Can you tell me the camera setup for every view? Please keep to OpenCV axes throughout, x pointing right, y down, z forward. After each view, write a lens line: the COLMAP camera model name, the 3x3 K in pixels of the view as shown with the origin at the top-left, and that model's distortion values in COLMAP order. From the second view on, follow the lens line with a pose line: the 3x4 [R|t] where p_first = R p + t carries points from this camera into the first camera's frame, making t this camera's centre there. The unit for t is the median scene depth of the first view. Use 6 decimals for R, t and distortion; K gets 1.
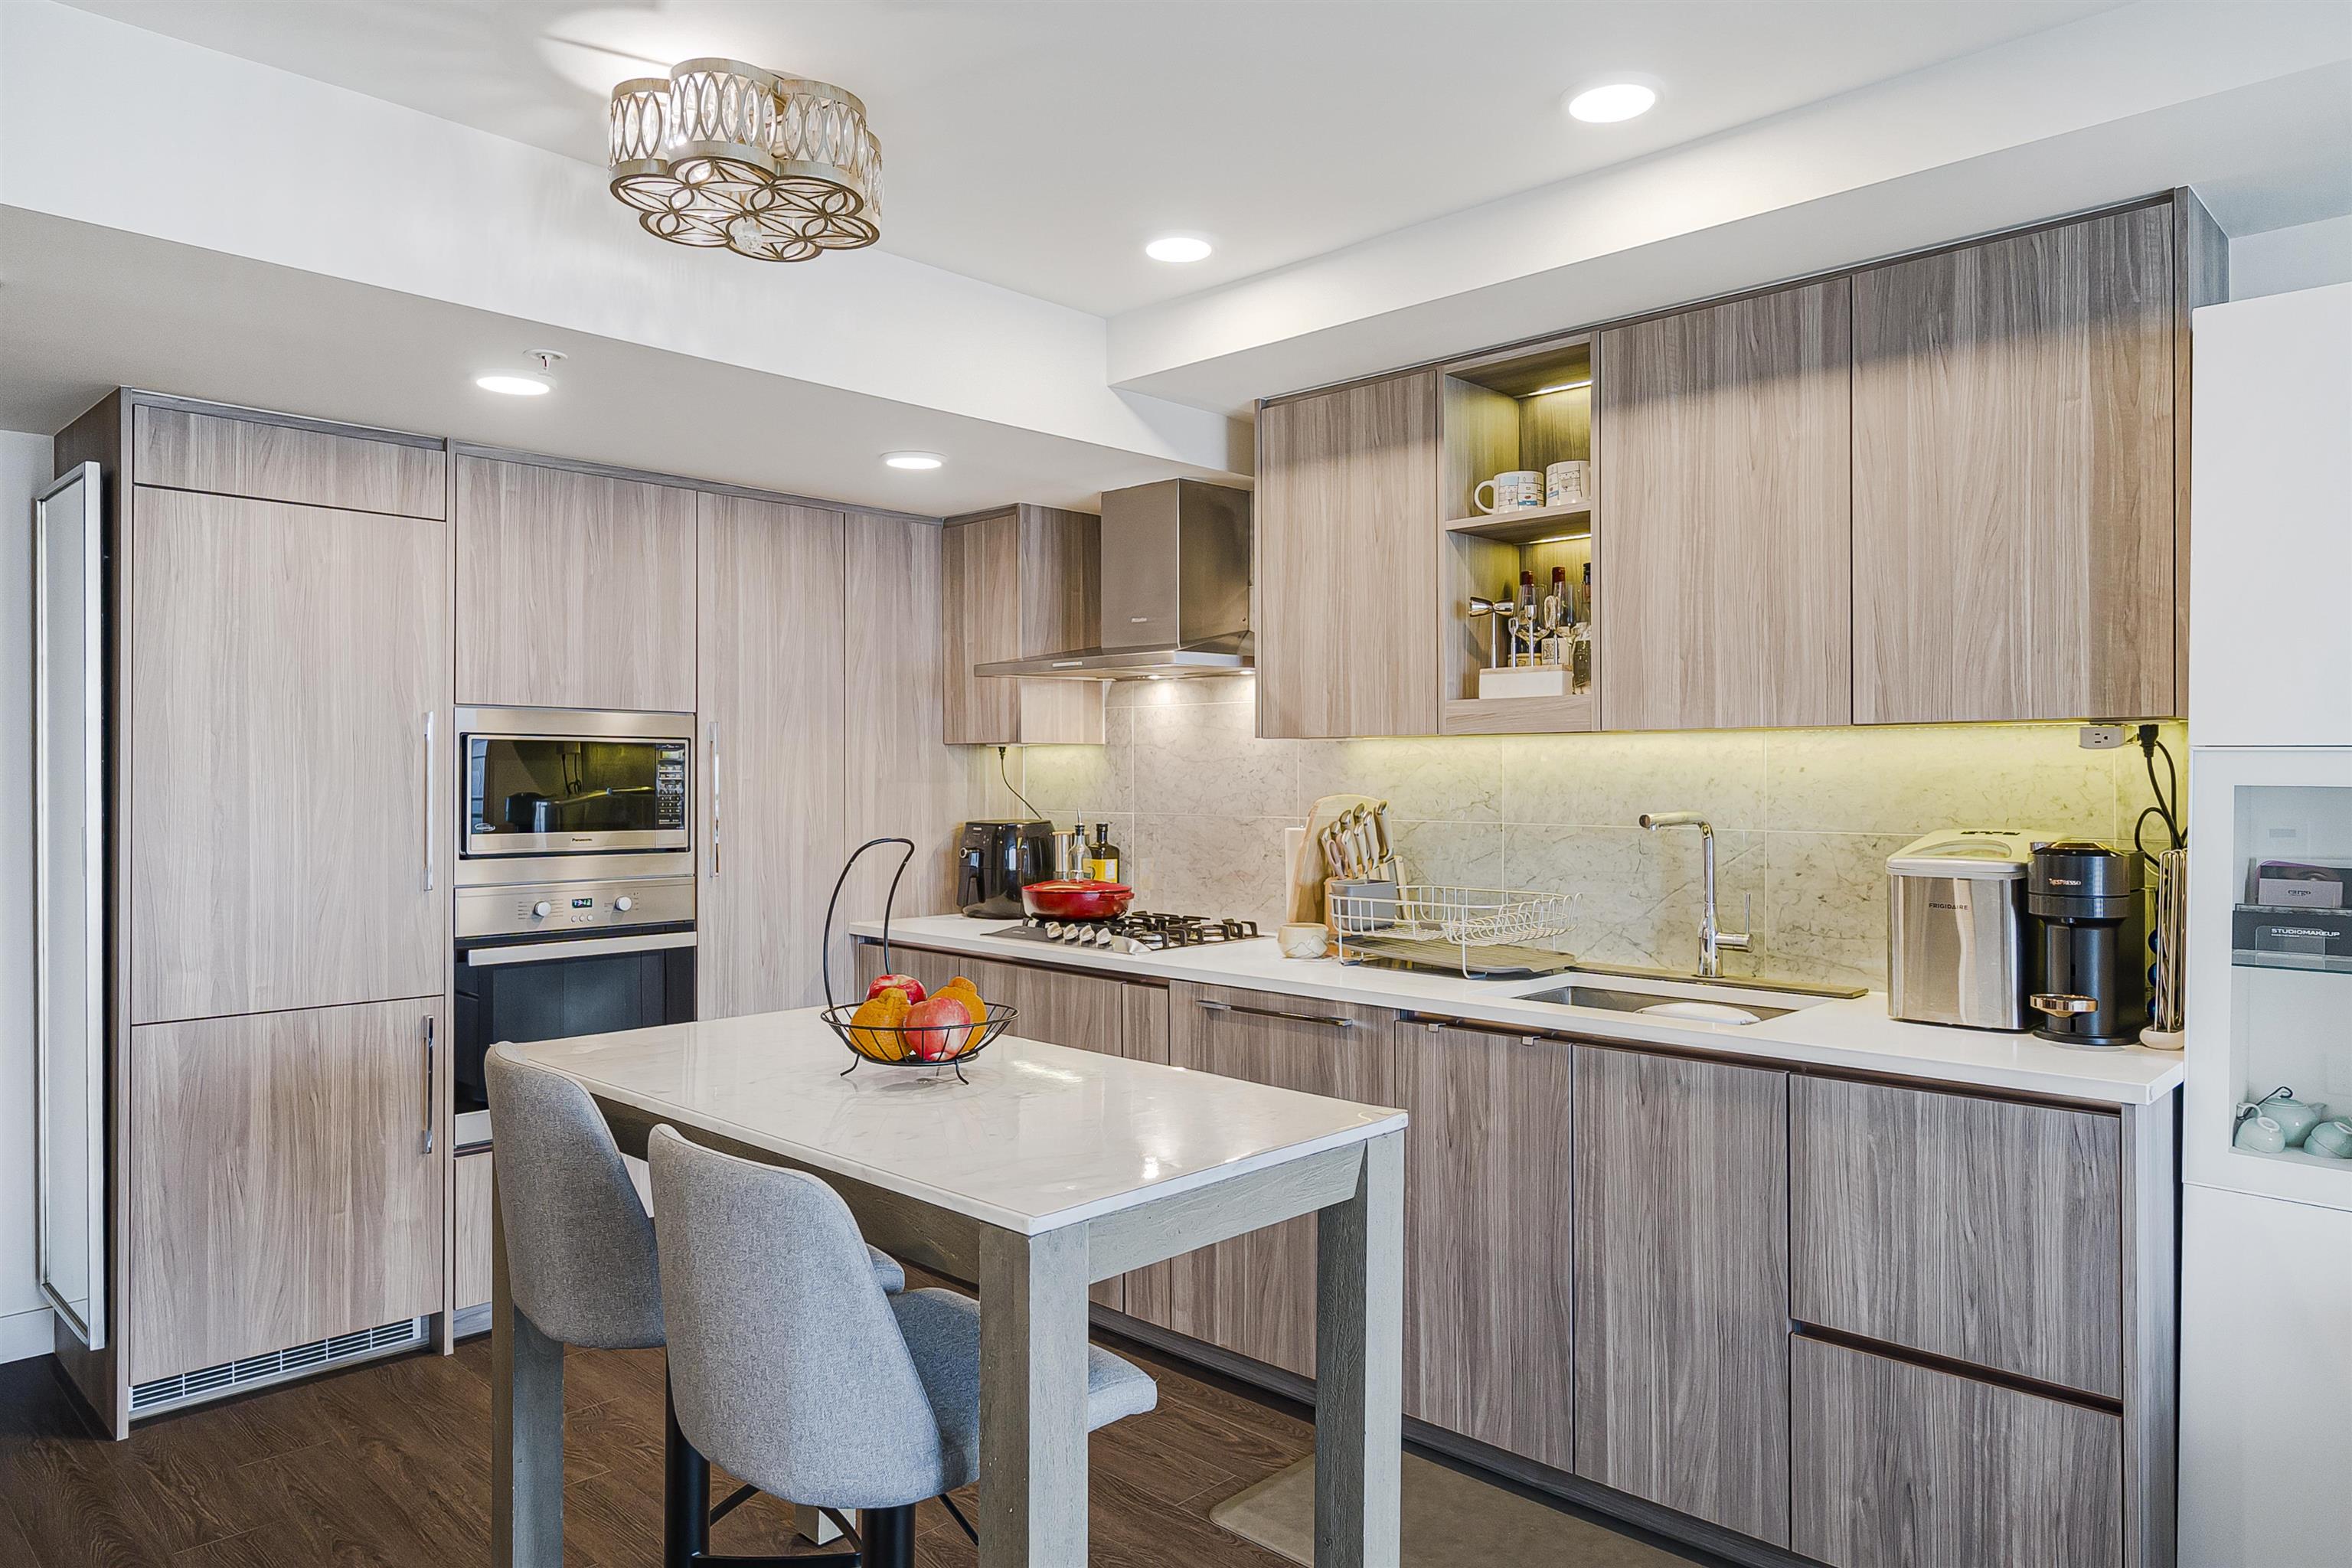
lens RADIAL K [[1510.2, 0, 1167.6], [0, 1510.2, 771.2], [0, 0, 1]] dist [-0.005517, -0.001593]
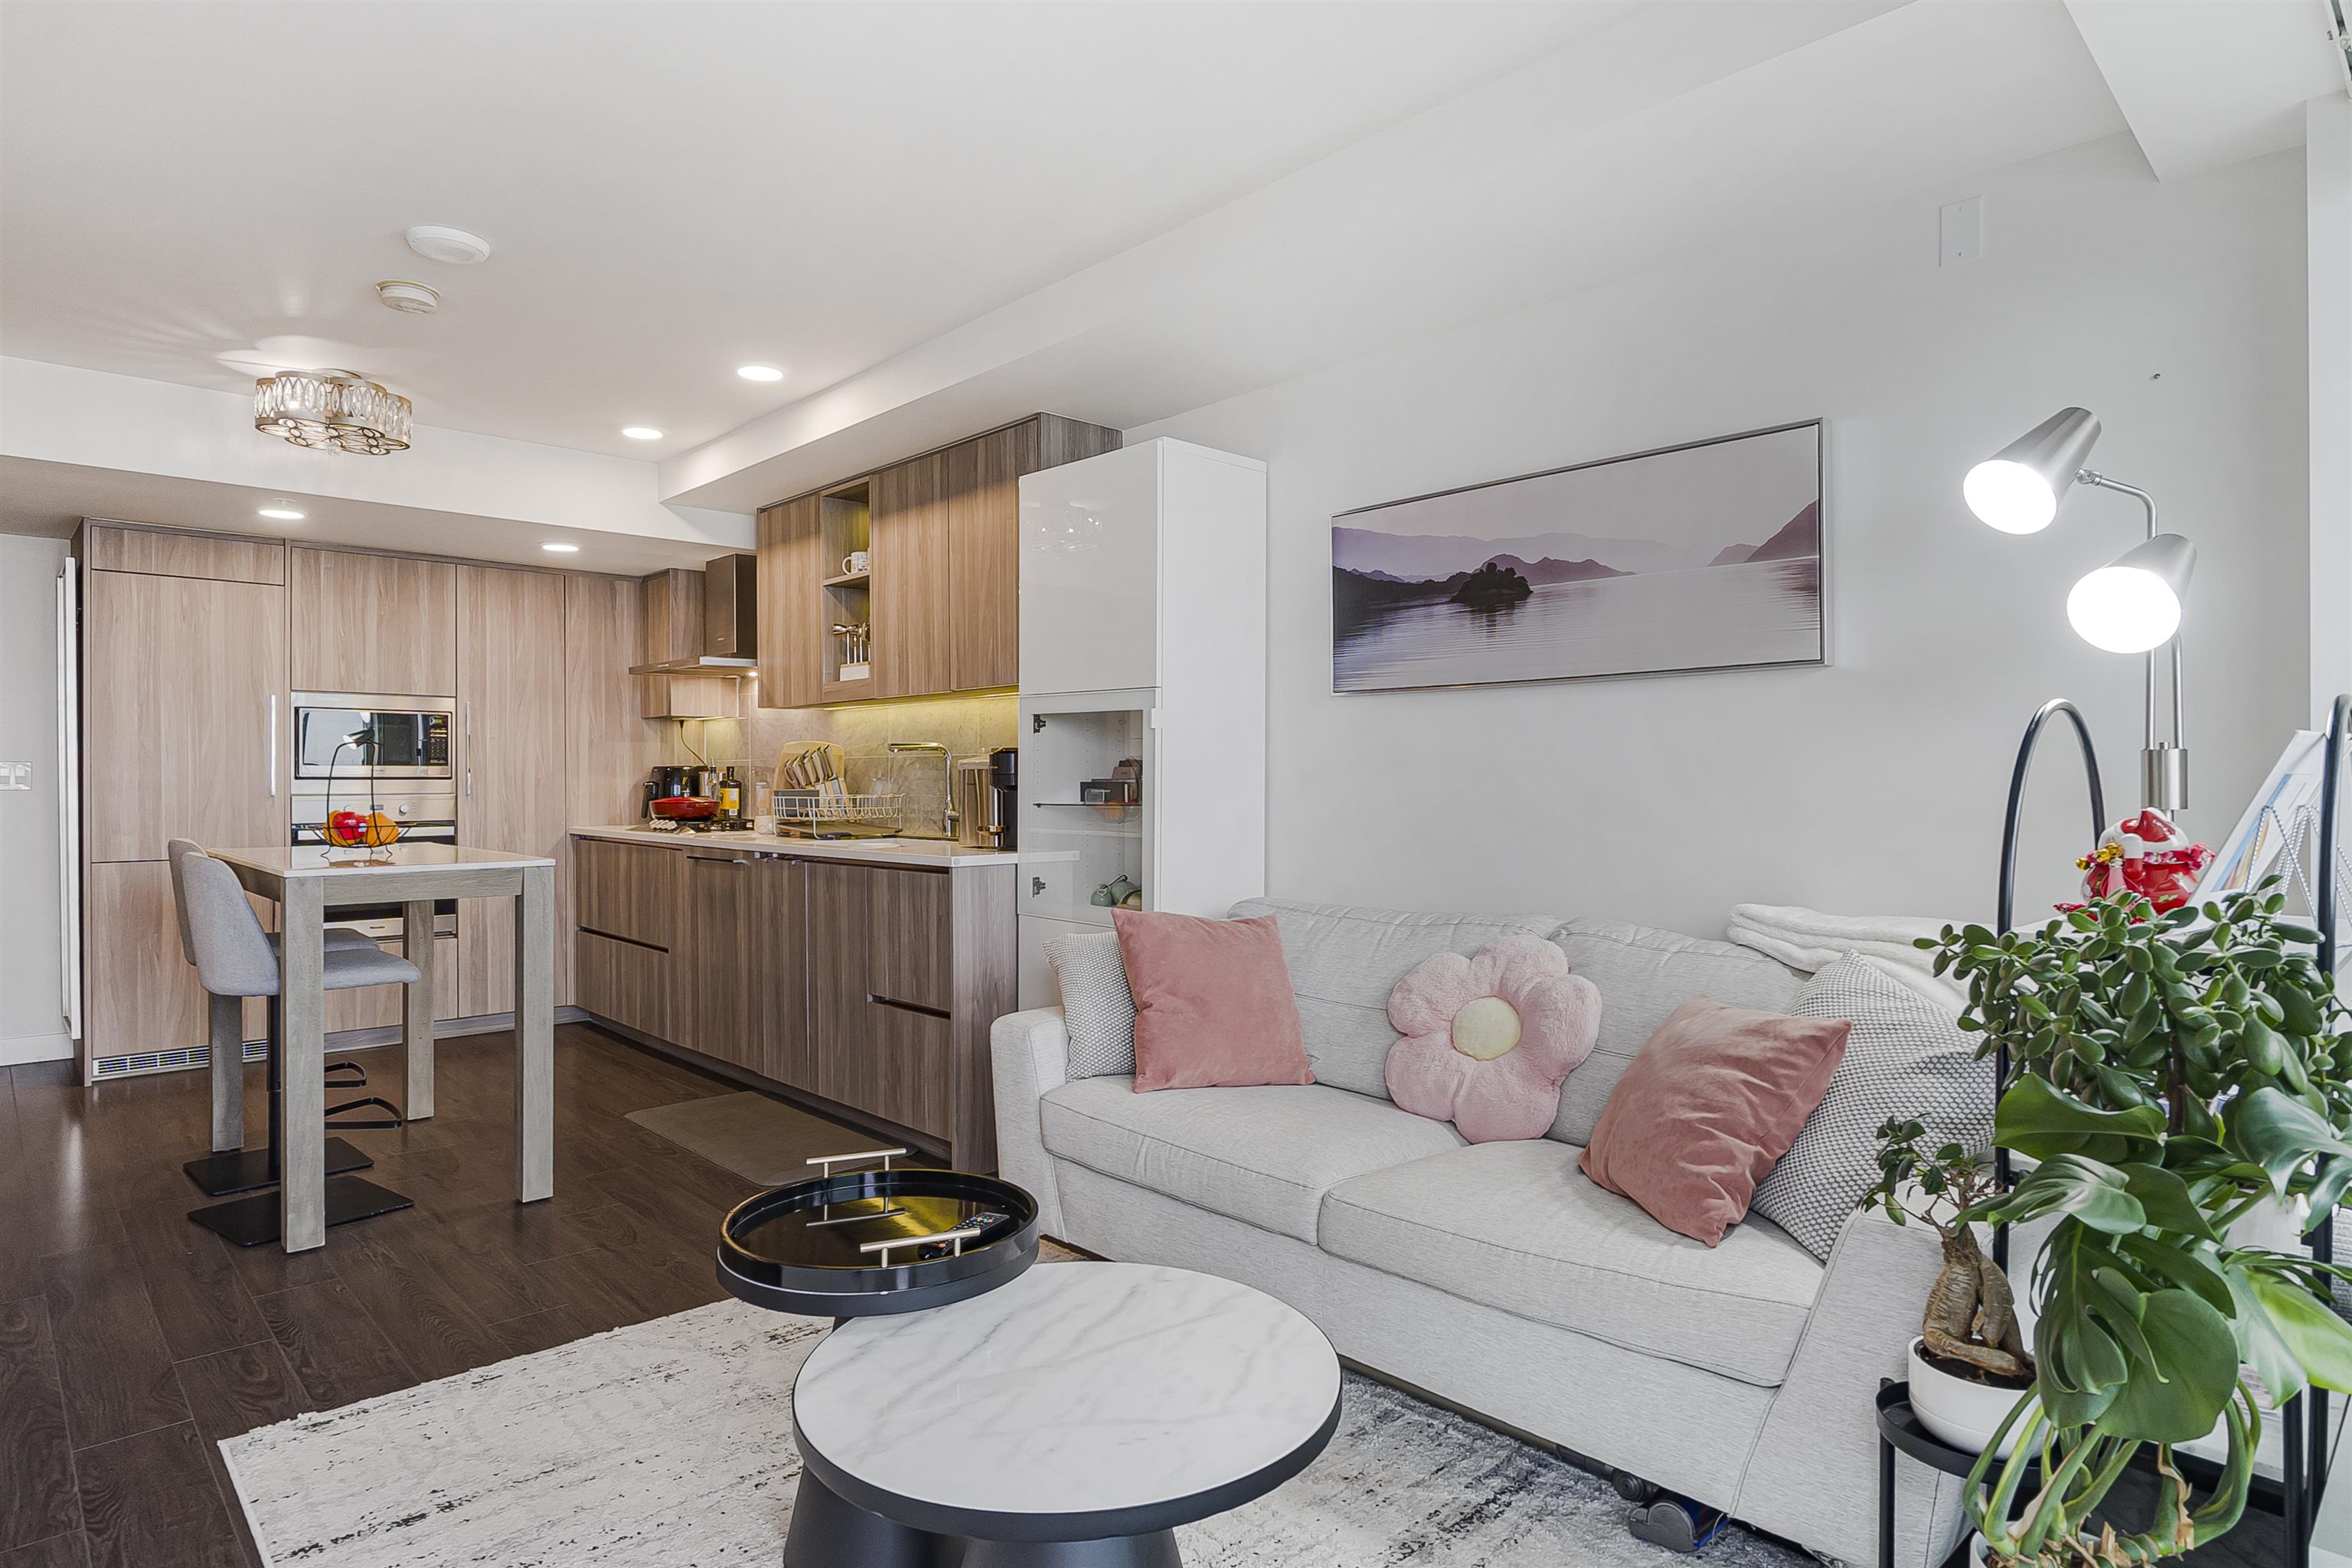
lens RADIAL K [[1291.6, 0, 1183.7], [0, 1291.6, 780.4], [0, 0, 1]] dist [-0.018545, 0.000280]
pose [[0.999499, -0.003424, -0.031472, 0.624228], [0.003580, 0.999982, 0.004884, 0.058015], [0.031454, -0.004994, 0.999493, -0.463614]]
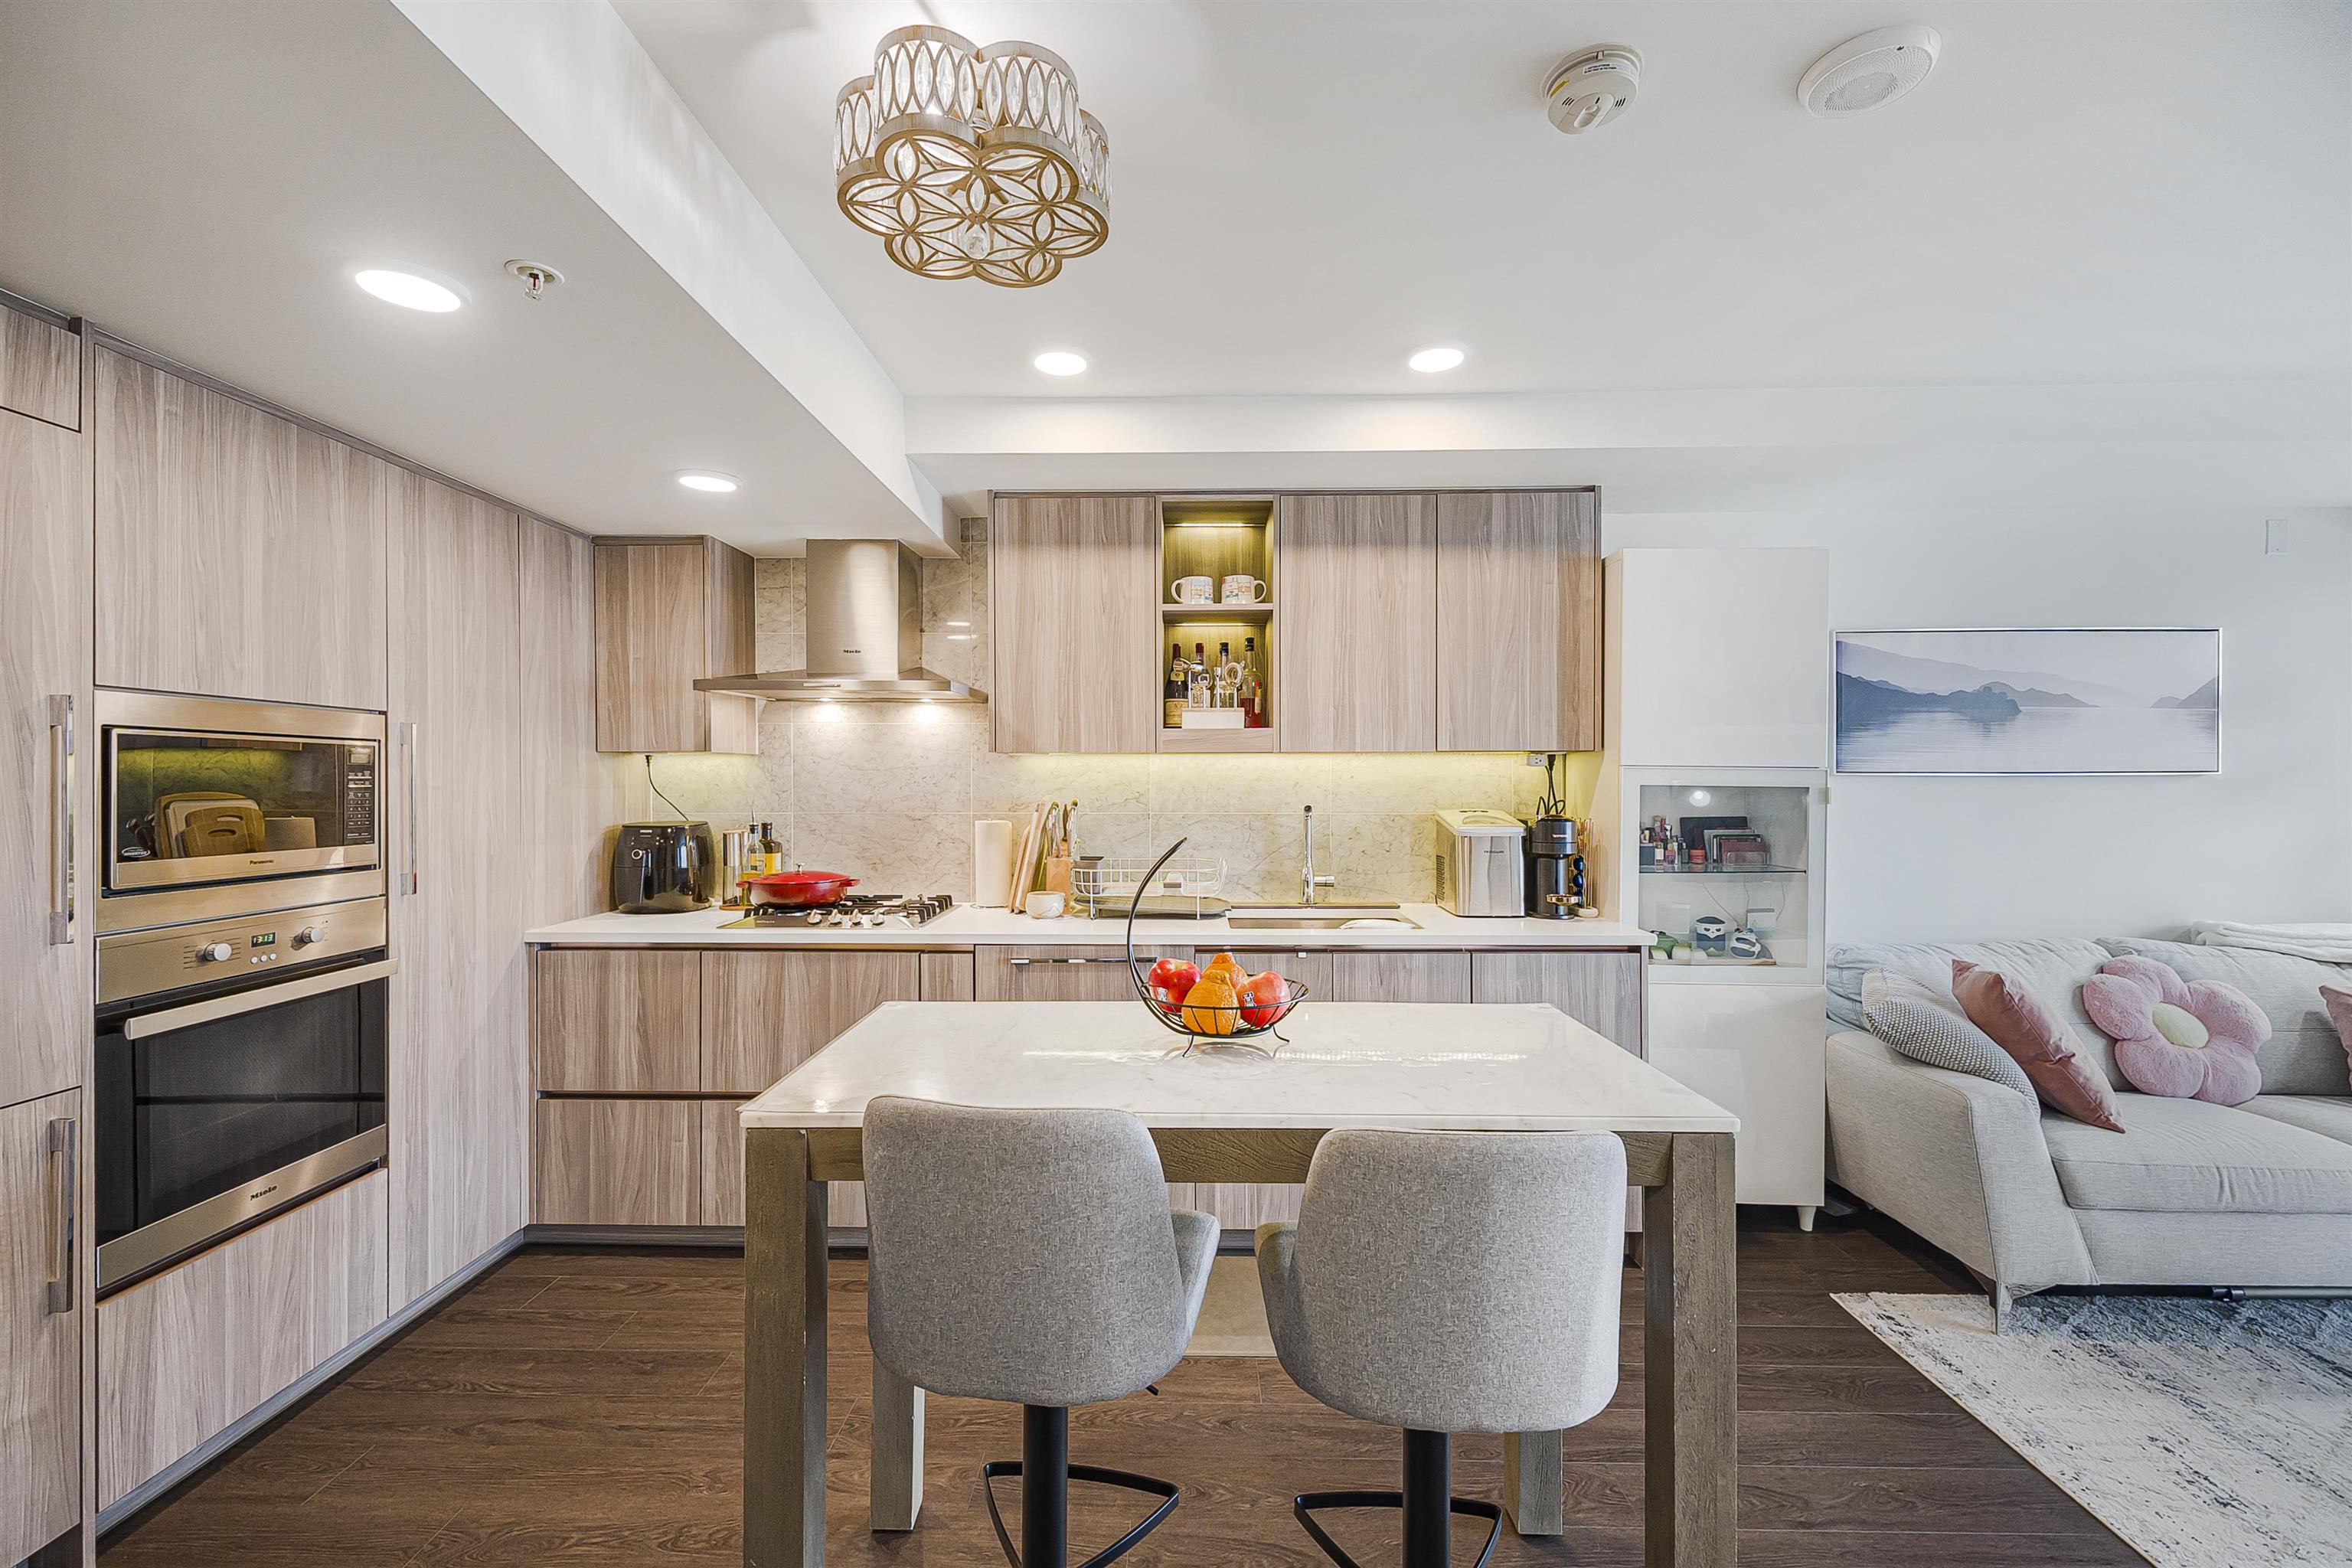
lens RADIAL K [[980.7, 0, 1181.1], [0, 980.7, 780.8], [0, 0, 1]] dist [0.005423, -0.002247]
pose [[0.724146, -0.002093, 0.689644, -0.430050], [-0.000662, 0.999993, 0.003730, -0.000558], [-0.689647, -0.003157, 0.724139, 0.298604]]
